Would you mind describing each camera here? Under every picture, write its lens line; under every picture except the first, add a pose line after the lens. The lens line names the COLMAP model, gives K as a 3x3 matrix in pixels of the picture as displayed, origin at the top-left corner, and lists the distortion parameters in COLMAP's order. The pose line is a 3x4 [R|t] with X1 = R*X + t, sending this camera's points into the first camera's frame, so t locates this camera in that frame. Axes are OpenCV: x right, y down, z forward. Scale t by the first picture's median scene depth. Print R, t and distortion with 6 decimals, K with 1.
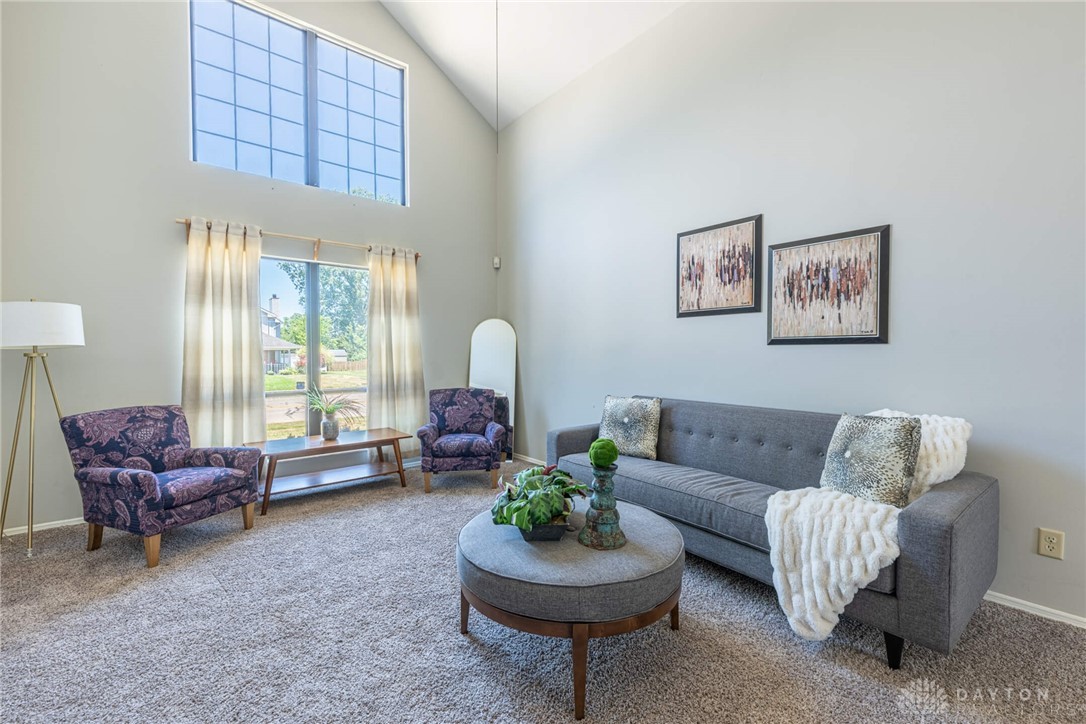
lens RADIAL K [[453.3, 0, 543.0], [0, 453.3, 362.0], [0, 0, 1]] dist [0.000386, -0.000014]
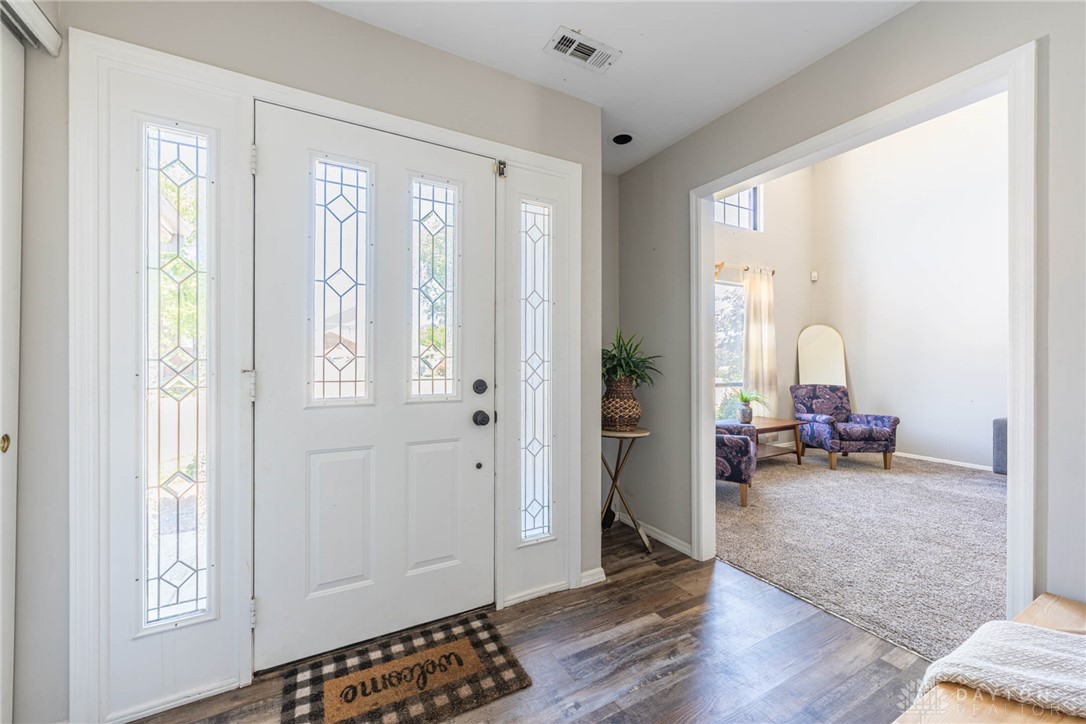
lens RADIAL K [[435.0, 0, 543.0], [0, 435.0, 362.0], [0, 0, 1]] dist [-0.000443, 0.000014]
pose [[0.985305, 0.003758, -0.170765, -0.983633], [-0.005554, 0.999934, -0.010042, 0.021313], [0.170716, 0.010843, 0.985261, -0.330468]]
